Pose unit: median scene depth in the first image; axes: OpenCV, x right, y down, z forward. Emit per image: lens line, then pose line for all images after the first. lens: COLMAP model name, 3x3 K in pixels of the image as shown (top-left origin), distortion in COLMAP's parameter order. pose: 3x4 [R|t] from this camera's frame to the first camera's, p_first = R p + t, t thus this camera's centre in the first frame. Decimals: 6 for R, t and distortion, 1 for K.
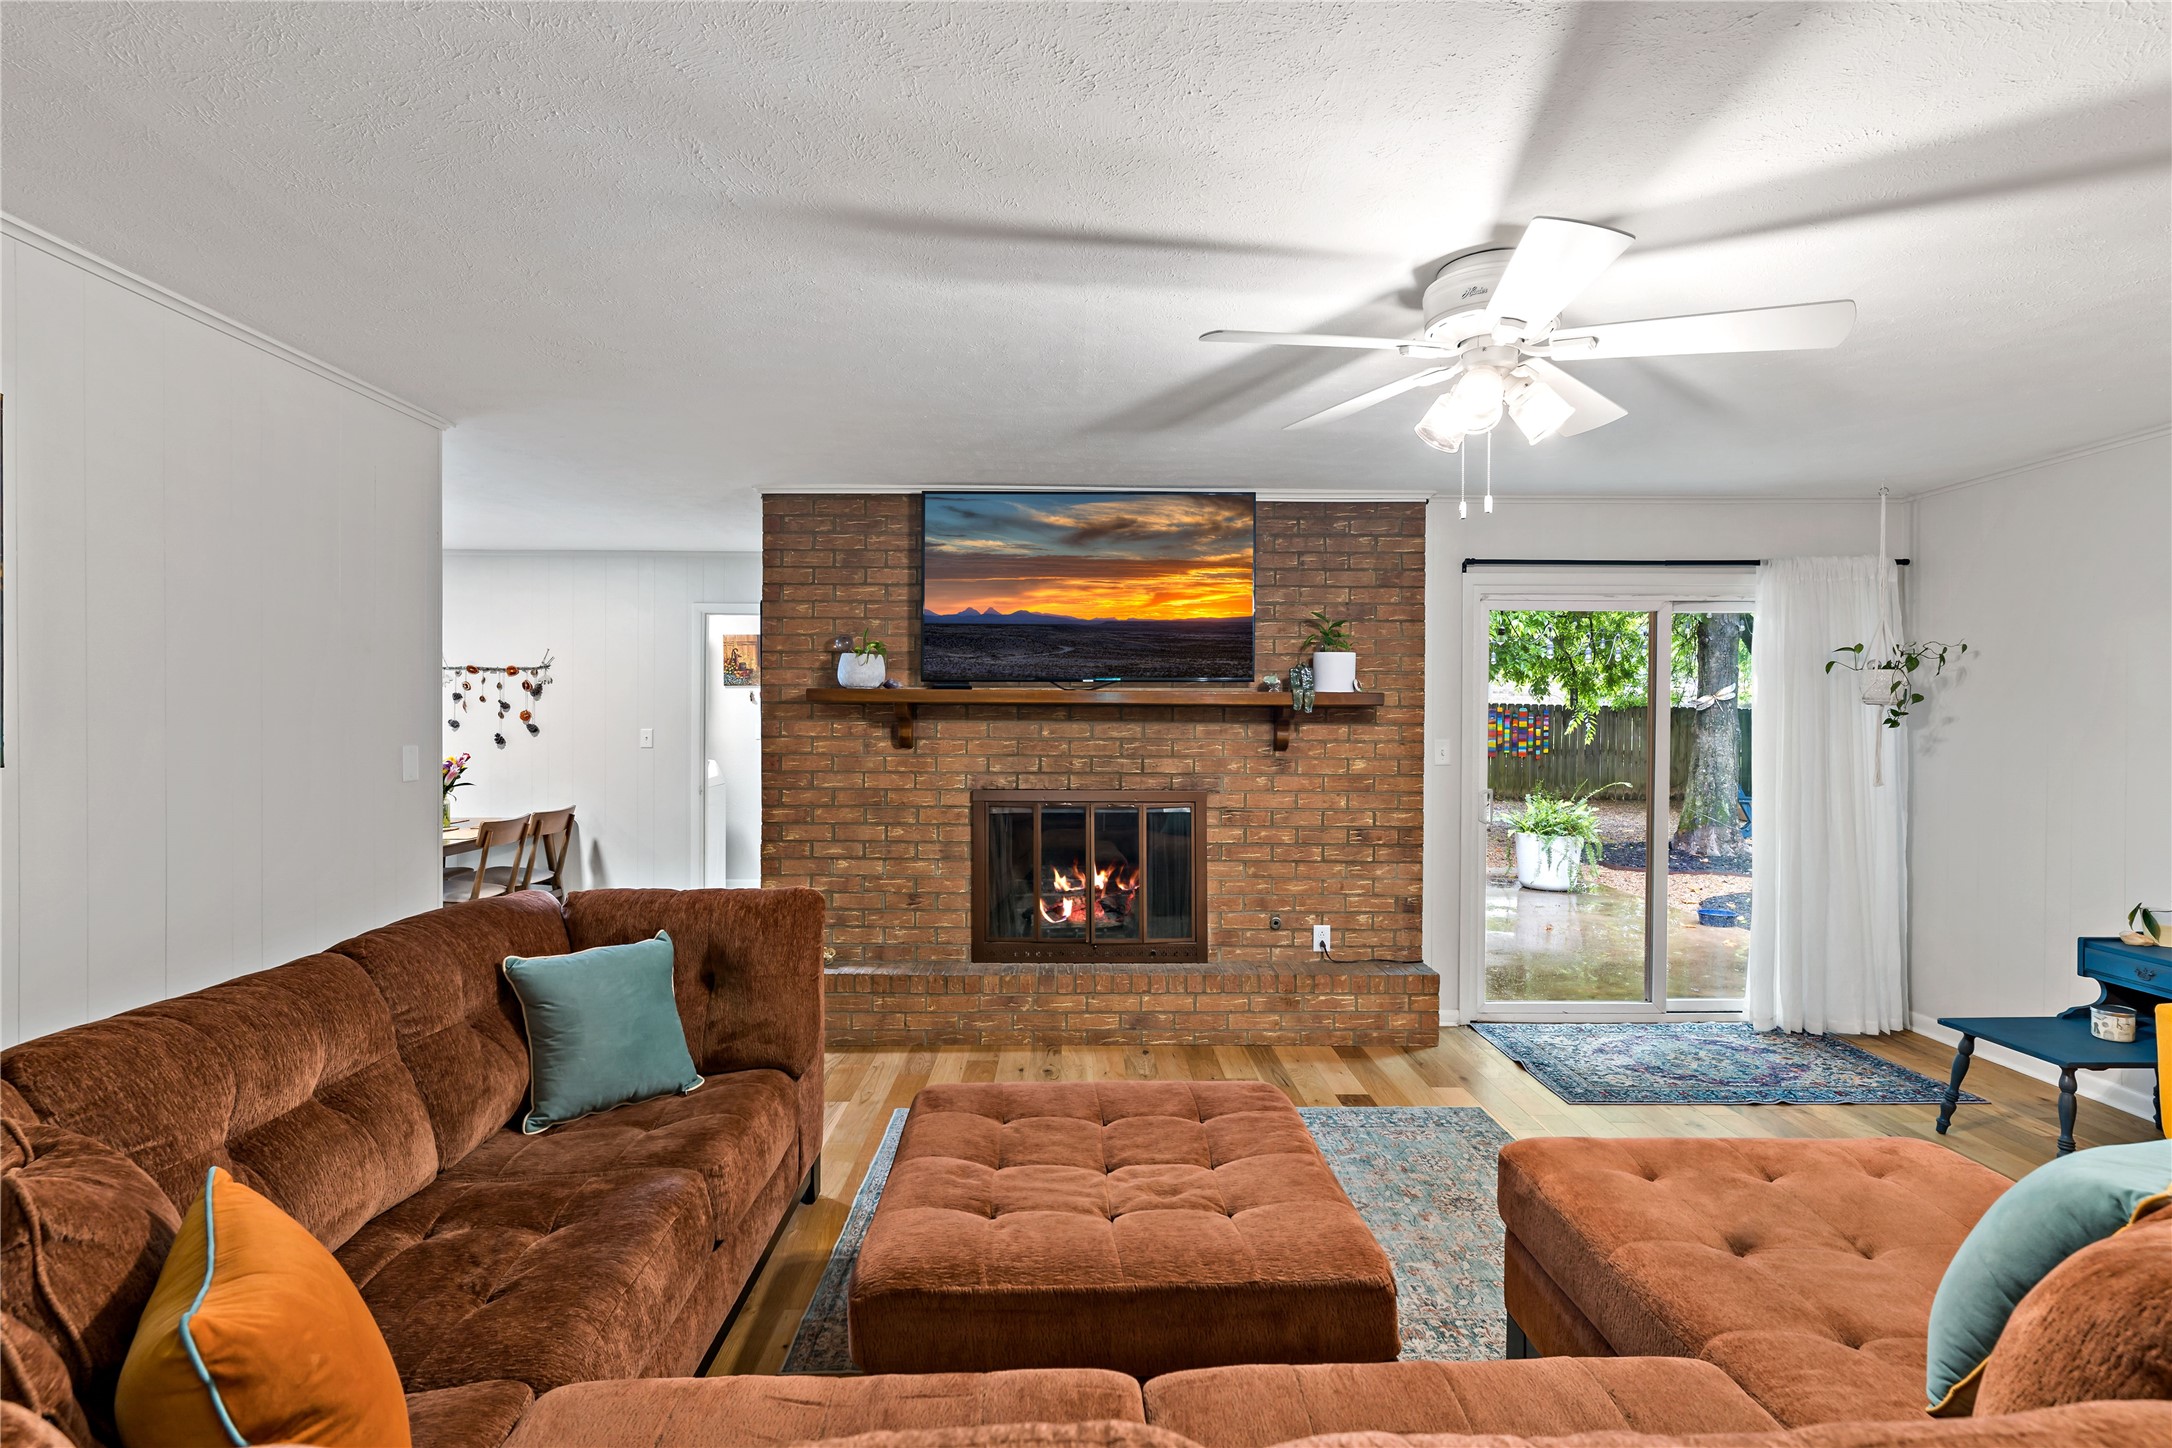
lens RADIAL K [[1052.4, 0, 1085.9], [0, 1052.4, 714.6], [0, 0, 1]] dist [0.001722, -0.000073]
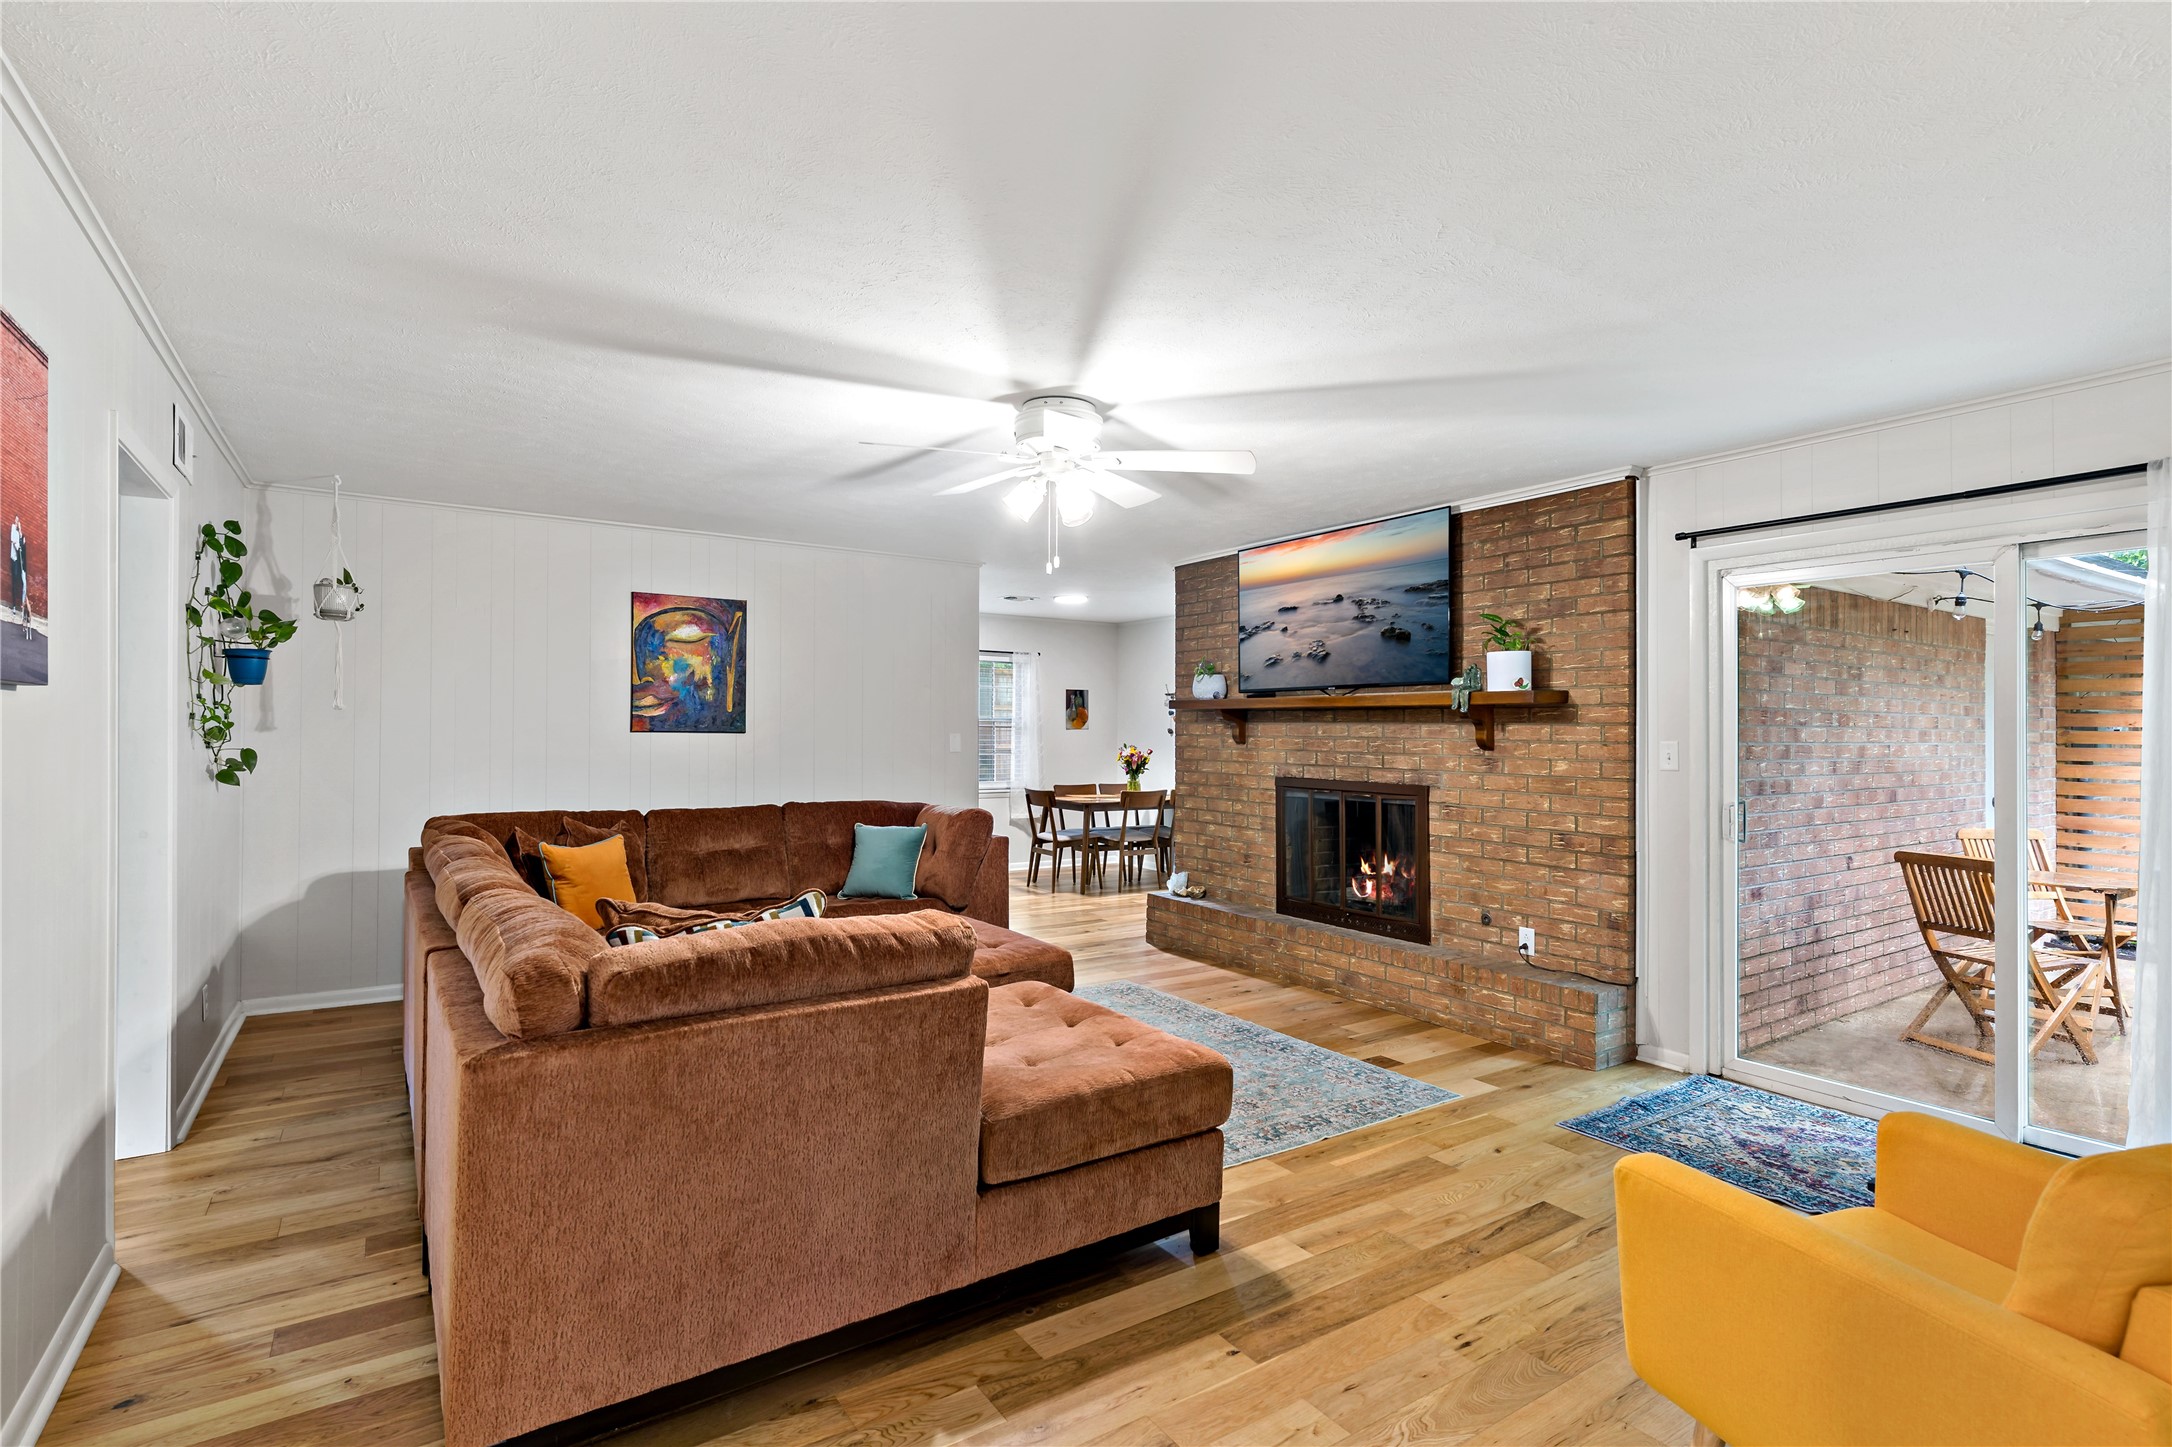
lens RADIAL K [[1052.4, 0, 1081.9], [0, 1052.4, 725.1], [0, 0, 1]] dist [0.001722, -0.000073]
pose [[0.535406, -0.004634, -0.844582, 0.838424], [-0.009384, 0.999891, -0.011435, 0.025411], [0.844543, 0.014047, 0.535303, 0.117249]]
